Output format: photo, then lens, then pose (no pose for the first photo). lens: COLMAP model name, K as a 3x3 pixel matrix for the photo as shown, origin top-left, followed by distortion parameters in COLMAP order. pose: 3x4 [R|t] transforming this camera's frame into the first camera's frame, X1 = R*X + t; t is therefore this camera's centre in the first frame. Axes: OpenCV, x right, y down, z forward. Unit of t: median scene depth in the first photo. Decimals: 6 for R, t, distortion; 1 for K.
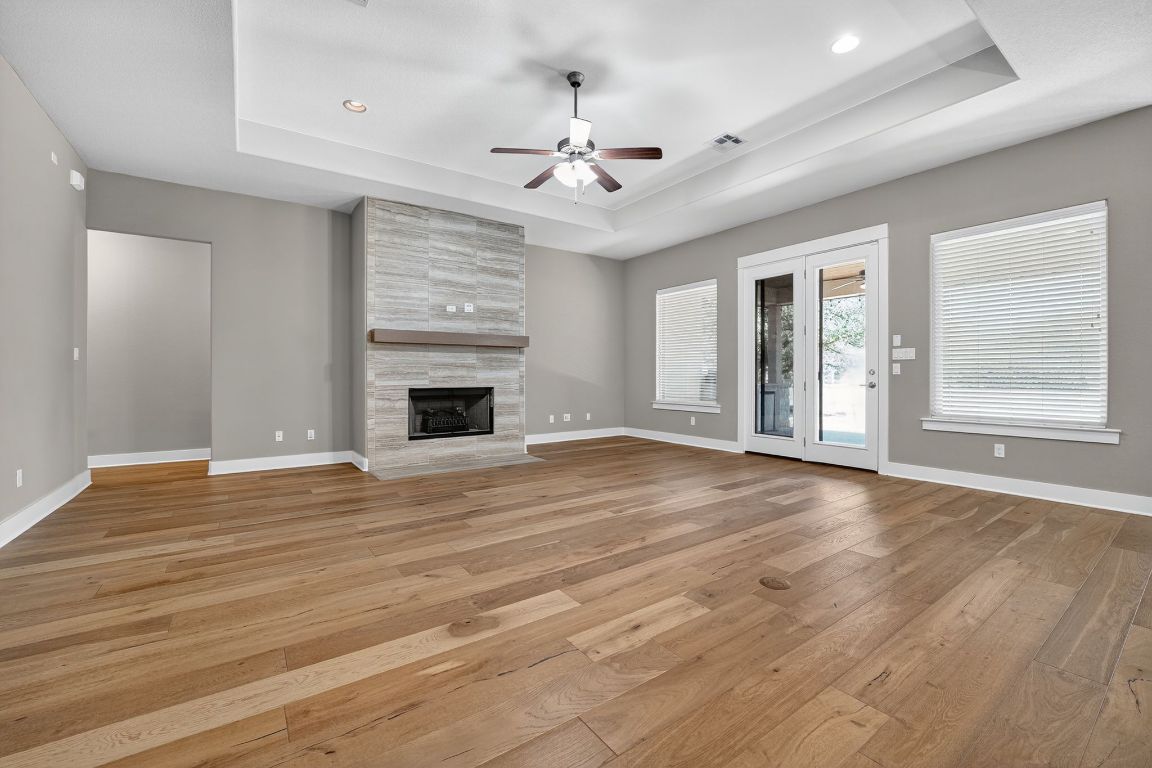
lens RADIAL K [[475.3, 0, 575.7], [0, 475.3, 378.4], [0, 0, 1]] dist [-0.024157, 0.000429]
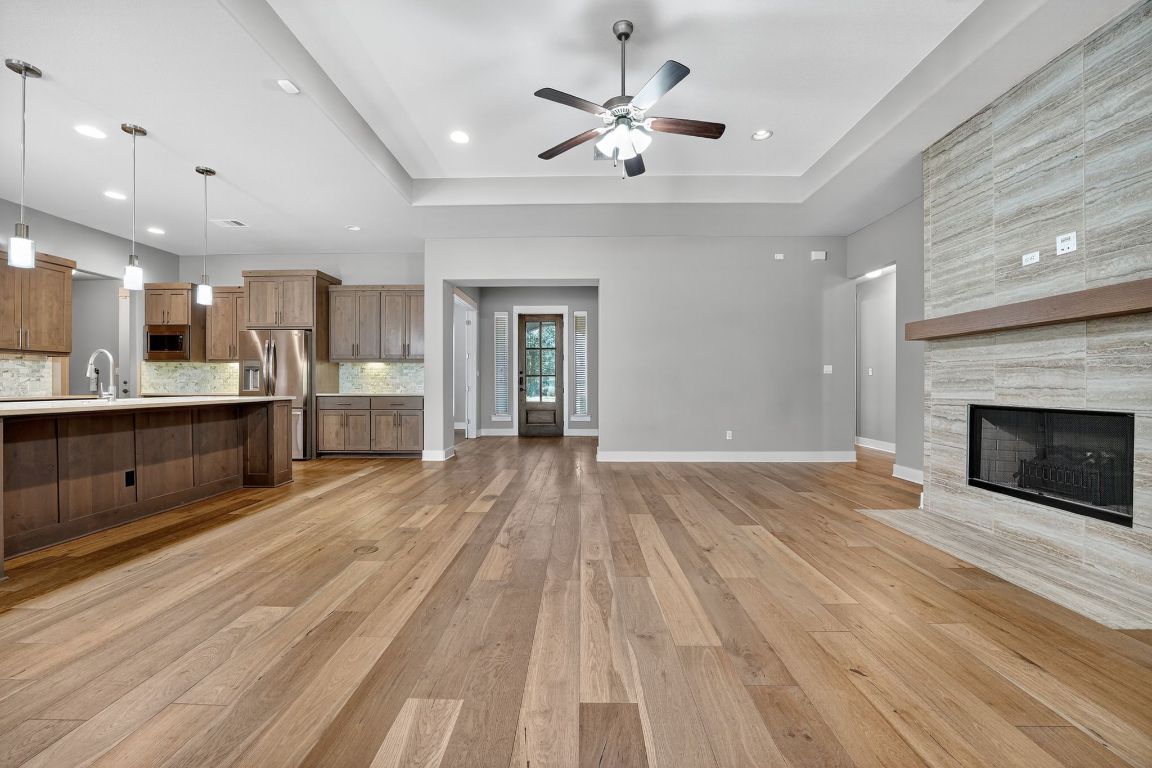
lens RADIAL K [[469.1, 0, 574.2], [0, 469.1, 383.7], [0, 0, 1]] dist [-0.024153, 0.000462]
pose [[-0.589262, 0.000411, -0.807942, 0.489663], [-0.005040, 0.999979, 0.004184, -0.007551], [0.807926, 0.006538, -0.589248, 0.969603]]
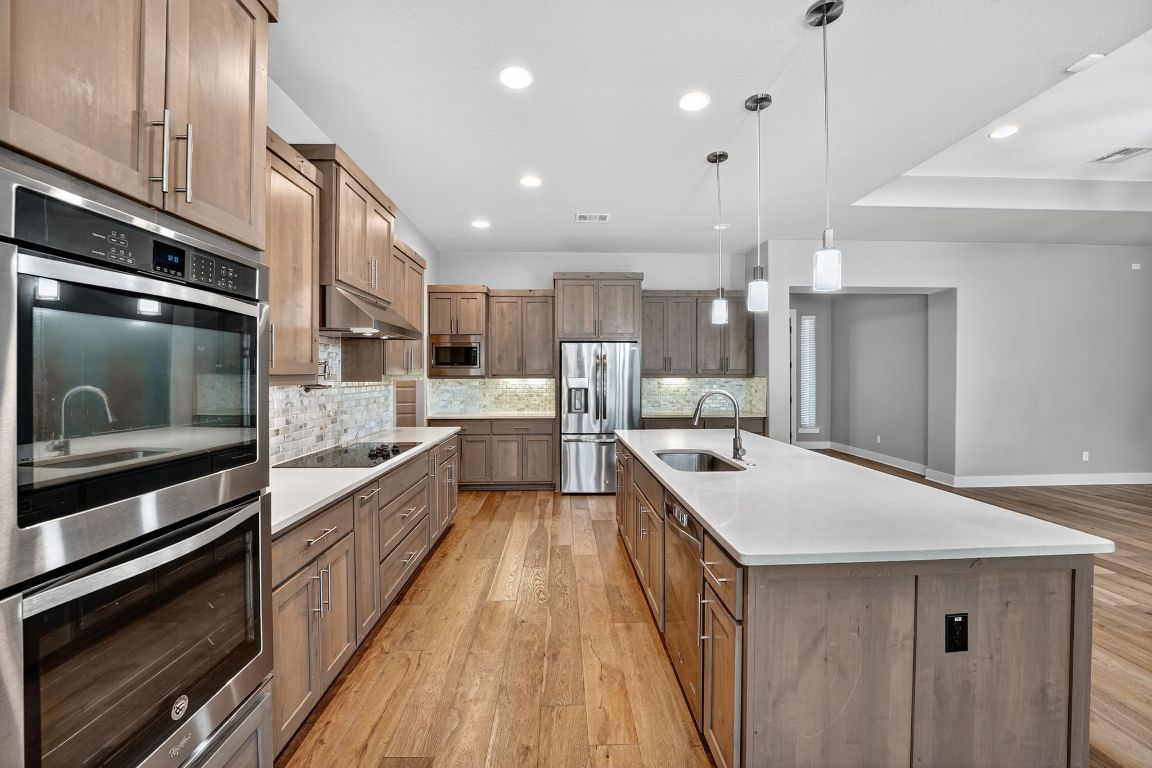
lens RADIAL K [[475.3, 0, 575.7], [0, 475.3, 378.4], [0, 0, 1]] dist [-0.024157, 0.000429]
pose [[-0.548232, 0.009506, -0.836272, 0.886289], [-0.002376, 0.999914, 0.012924, -0.071159], [0.836323, 0.009073, -0.548162, 0.168273]]
